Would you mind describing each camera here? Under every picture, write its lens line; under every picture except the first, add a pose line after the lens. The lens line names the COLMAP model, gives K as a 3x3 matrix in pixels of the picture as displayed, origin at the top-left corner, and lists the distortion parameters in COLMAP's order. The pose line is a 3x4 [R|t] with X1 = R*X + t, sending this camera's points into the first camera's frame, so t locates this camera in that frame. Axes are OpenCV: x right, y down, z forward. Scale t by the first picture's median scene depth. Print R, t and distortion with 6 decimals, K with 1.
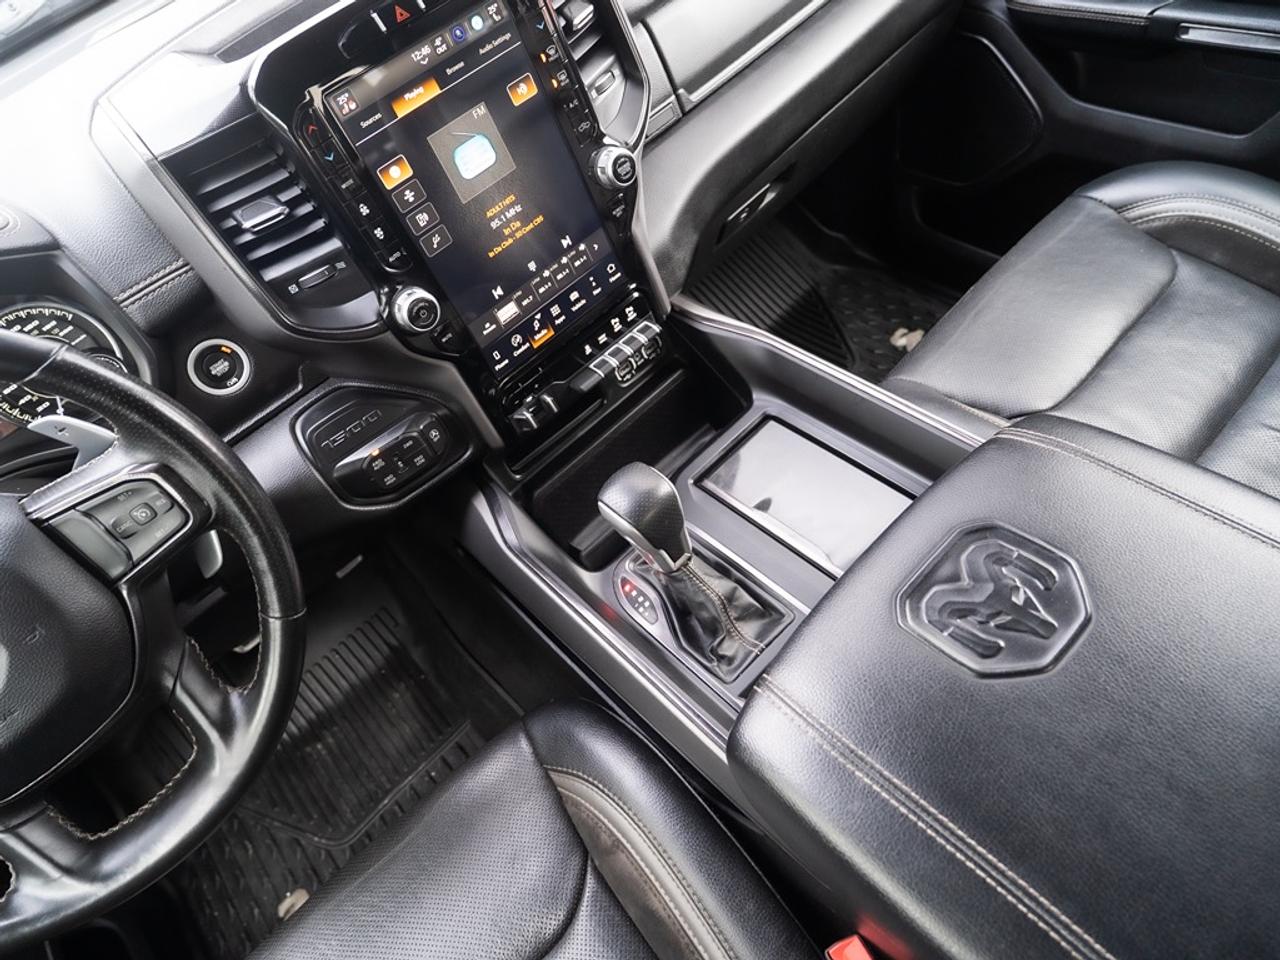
lens RADIAL K [[813.0, 0, 633.8], [0, 813.0, 479.8], [0, 0, 1]] dist [-0.003014, 0.013030]
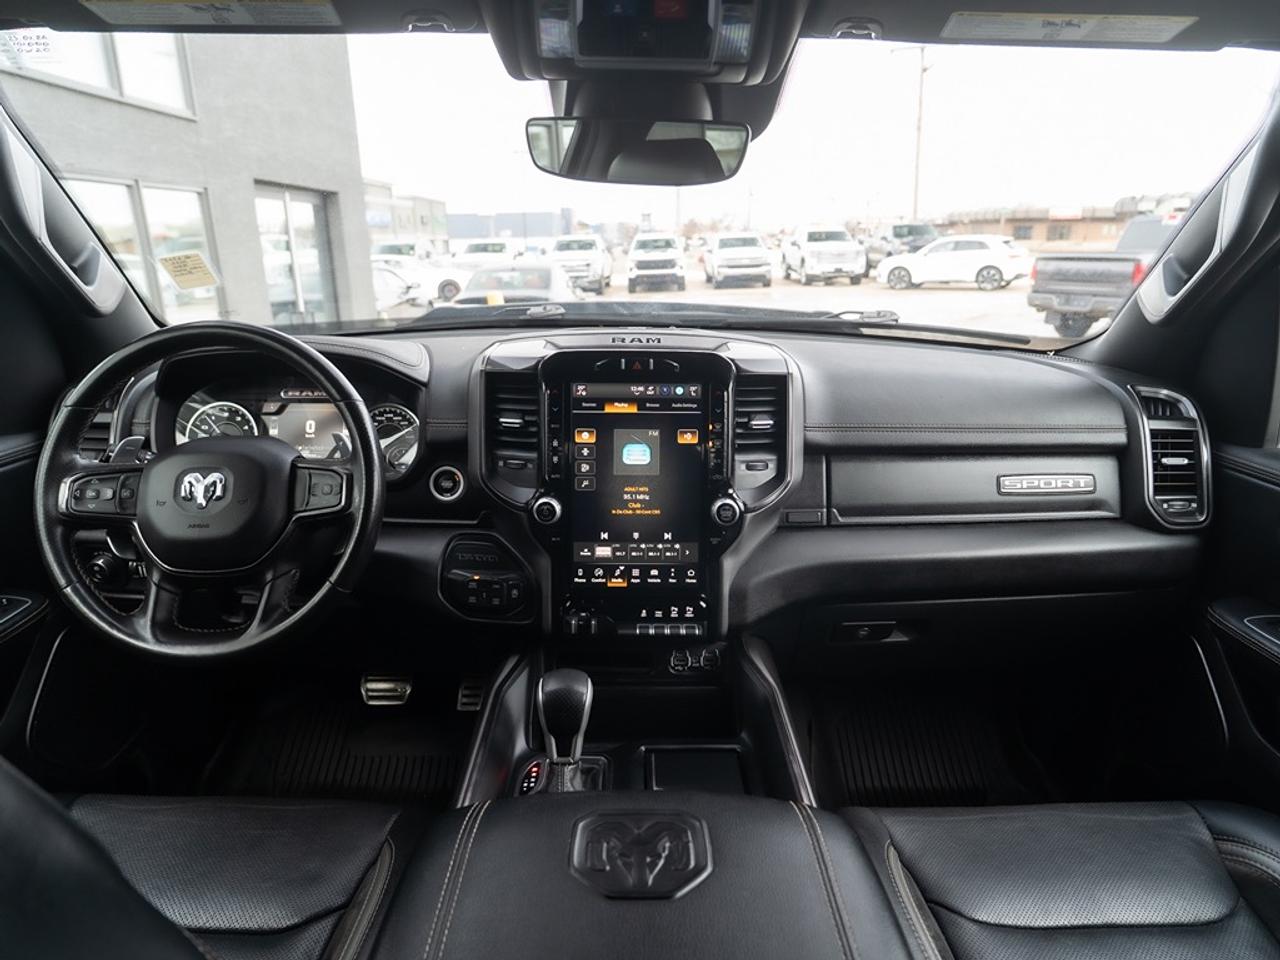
lens RADIAL K [[813.0, 0, 637.9], [0, 813.0, 488.0], [0, 0, 1]] dist [-0.003014, 0.013030]
pose [[0.717214, 0.424538, -0.552605, 0.635831], [-0.636943, 0.721060, -0.272721, 0.064954], [0.282681, 0.547577, 0.787560, -0.170859]]
